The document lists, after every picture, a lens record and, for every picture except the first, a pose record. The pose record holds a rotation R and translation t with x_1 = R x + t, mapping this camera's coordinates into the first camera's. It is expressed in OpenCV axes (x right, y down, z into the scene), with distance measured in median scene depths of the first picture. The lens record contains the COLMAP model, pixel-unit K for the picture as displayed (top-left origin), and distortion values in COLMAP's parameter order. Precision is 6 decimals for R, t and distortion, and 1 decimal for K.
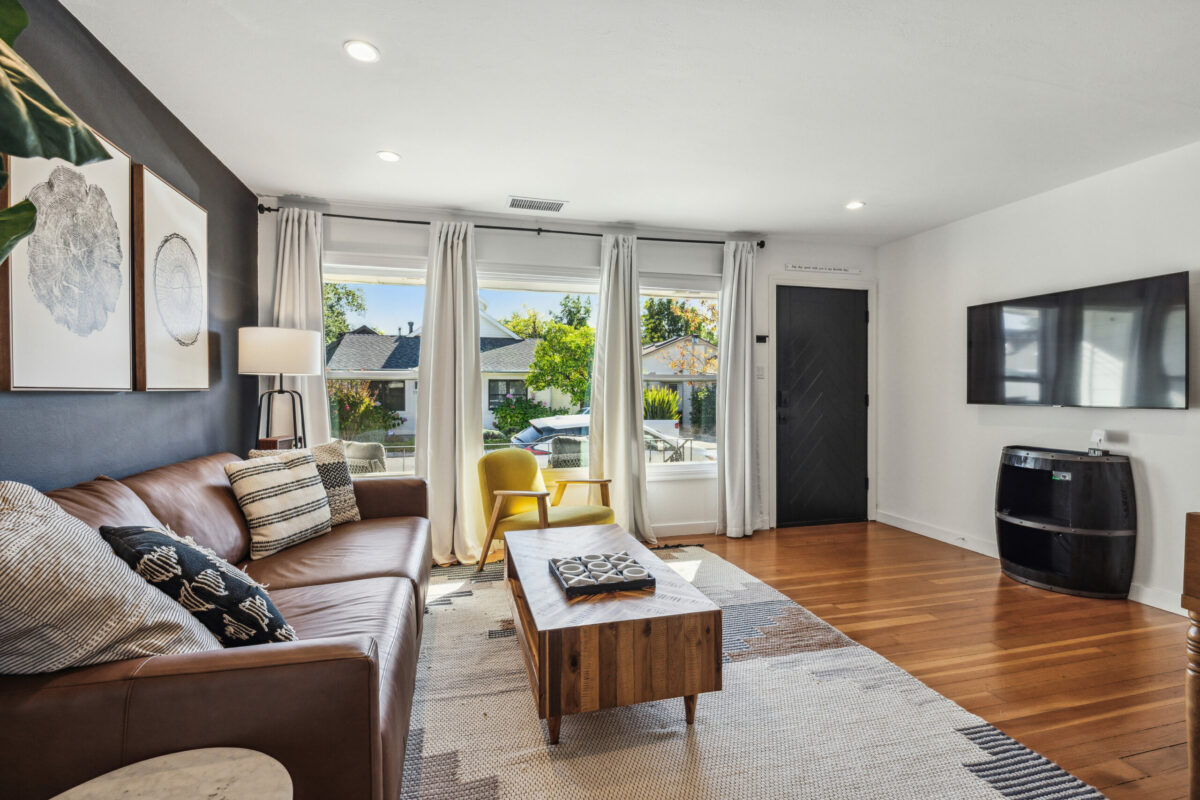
lens RADIAL K [[540.4, 0, 600.0], [0, 540.4, 400.0], [0, 0, 1]] dist [-0.001370, -0.000549]
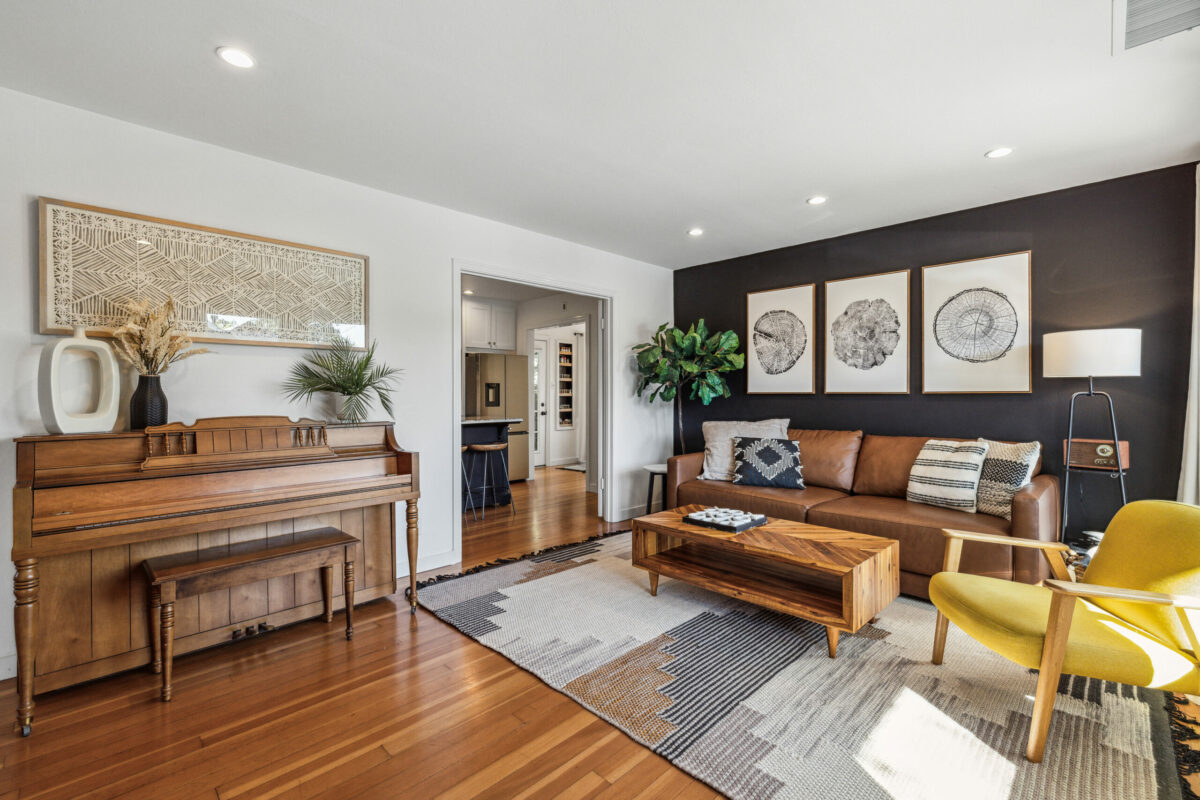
lens RADIAL K [[517.6, 0, 600.0], [0, 517.6, 400.0], [0, 0, 1]] dist [-0.000048, -0.000005]
pose [[-0.864488, 0.006318, -0.502614, 1.000991], [-0.002367, 0.999859, 0.016640, -0.019908], [0.502648, 0.015575, -0.864351, 2.070531]]
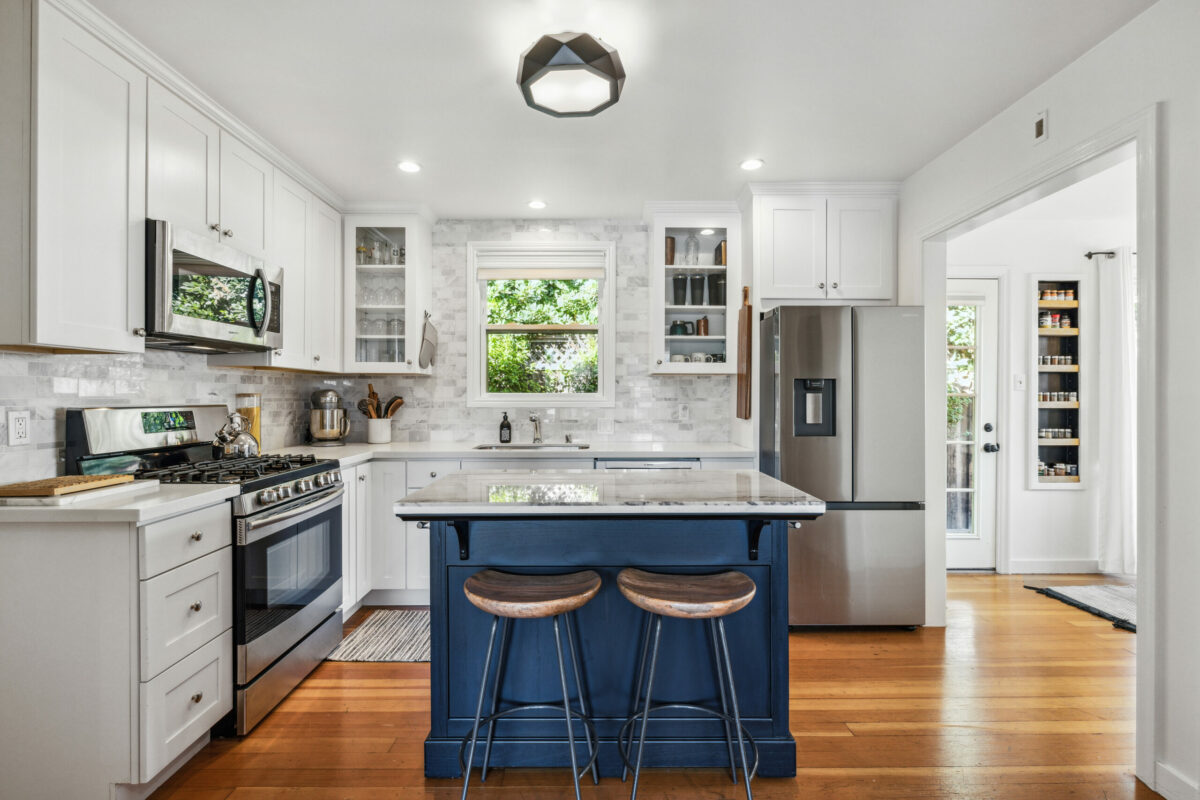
lens RADIAL K [[540.4, 0, 600.0], [0, 540.4, 400.0], [0, 0, 1]] dist [-0.001370, -0.000549]
pose [[-0.967373, 0.000010, 0.253355, 0.802481], [0.001905, 0.999972, 0.007232, -0.020856], [-0.253347, 0.007479, -0.967346, 1.686115]]
